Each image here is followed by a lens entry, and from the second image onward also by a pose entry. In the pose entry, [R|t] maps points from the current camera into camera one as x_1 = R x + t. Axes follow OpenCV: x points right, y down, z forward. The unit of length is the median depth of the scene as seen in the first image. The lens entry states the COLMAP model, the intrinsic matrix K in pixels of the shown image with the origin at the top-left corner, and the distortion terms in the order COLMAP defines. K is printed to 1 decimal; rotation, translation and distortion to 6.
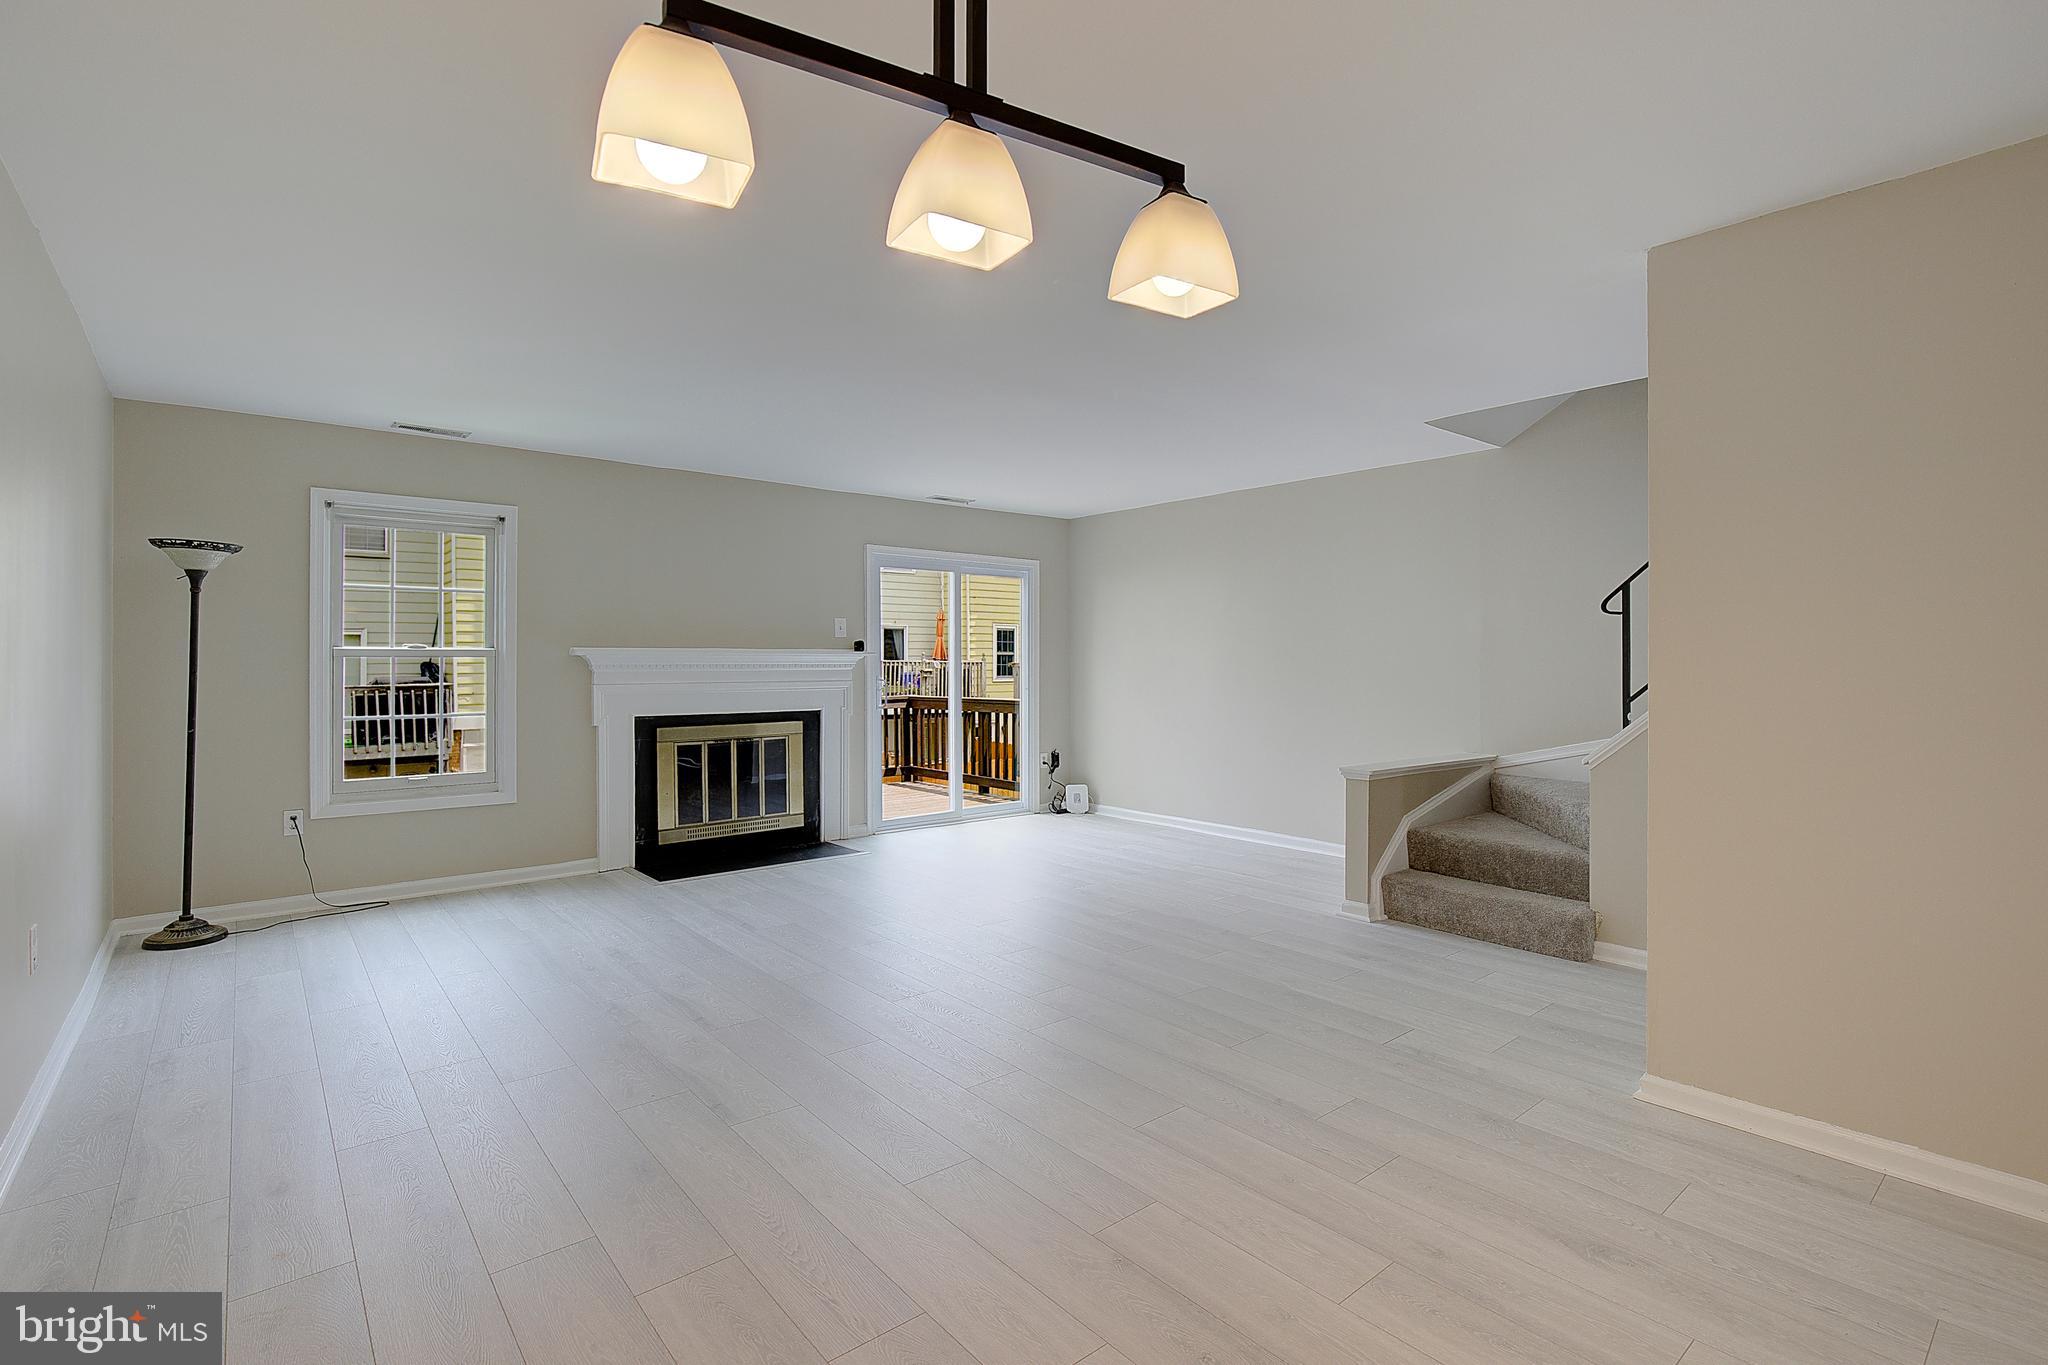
lens RADIAL K [[944.7, 0, 1034.3], [0, 944.7, 660.4], [0, 0, 1]] dist [-0.016045, 0.001238]
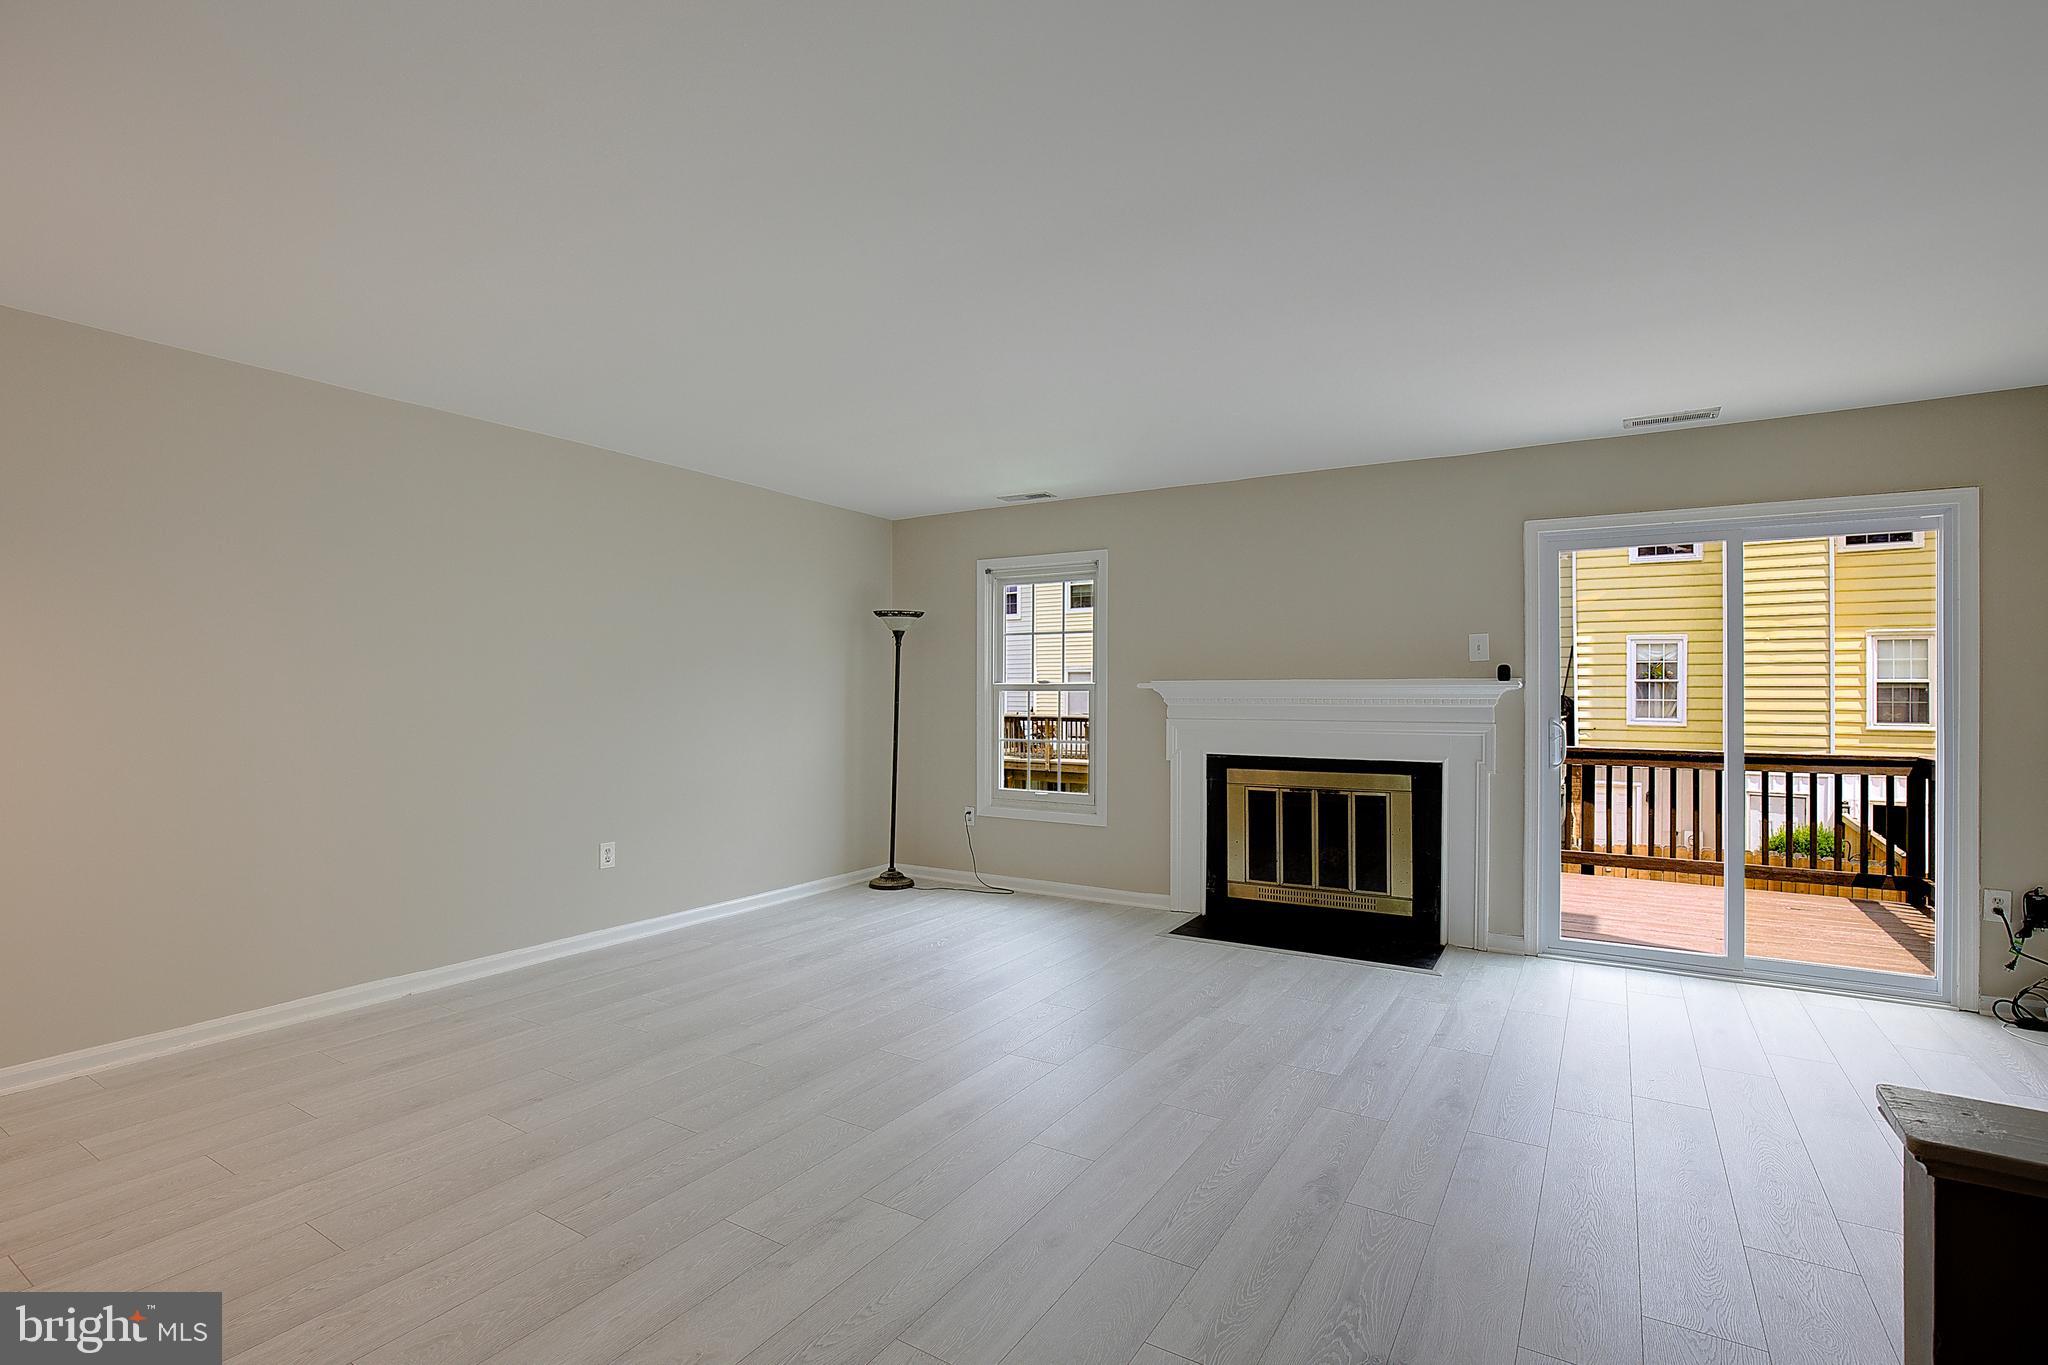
lens RADIAL K [[944.7, 0, 1065.4], [0, 944.7, 684.2], [0, 0, 1]] dist [-0.016045, 0.001238]
pose [[0.327914, -0.007977, -0.944674, 0.407253], [-0.000734, 0.999962, -0.008698, -0.000963], [0.944707, 0.003545, 0.327895, 0.553163]]
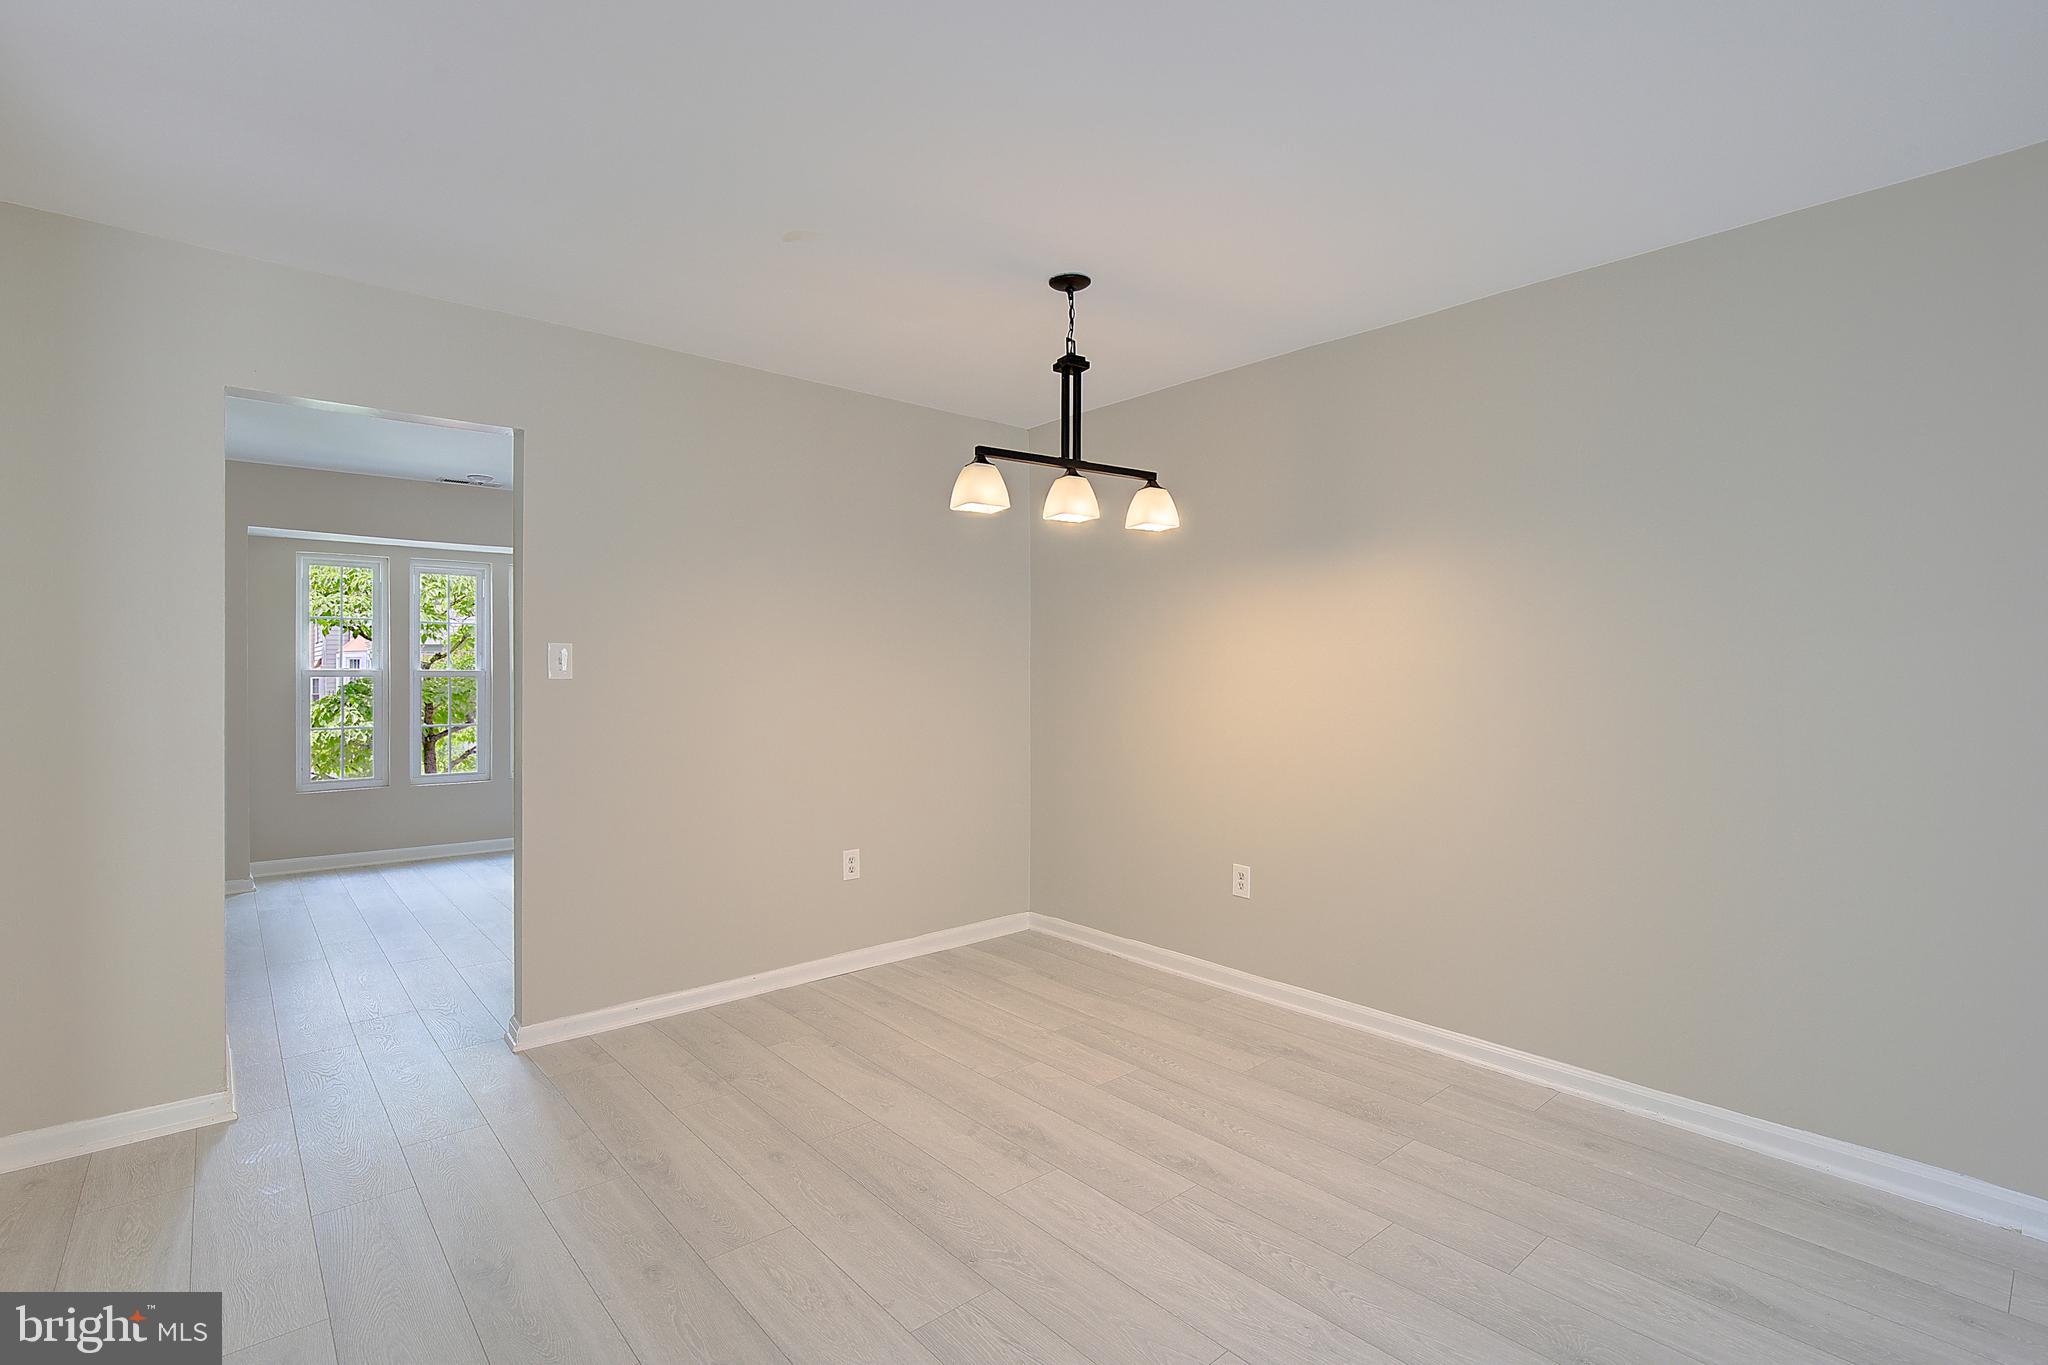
lens RADIAL K [[944.7, 0, 1021.5], [0, 944.7, 676.0], [0, 0, 1]] dist [-0.016045, 0.001238]
pose [[-0.999935, -0.003870, -0.010769, 0.016944], [-0.003886, 0.999991, 0.001458, -0.000233], [0.010763, 0.001499, -0.999941, 0.681507]]
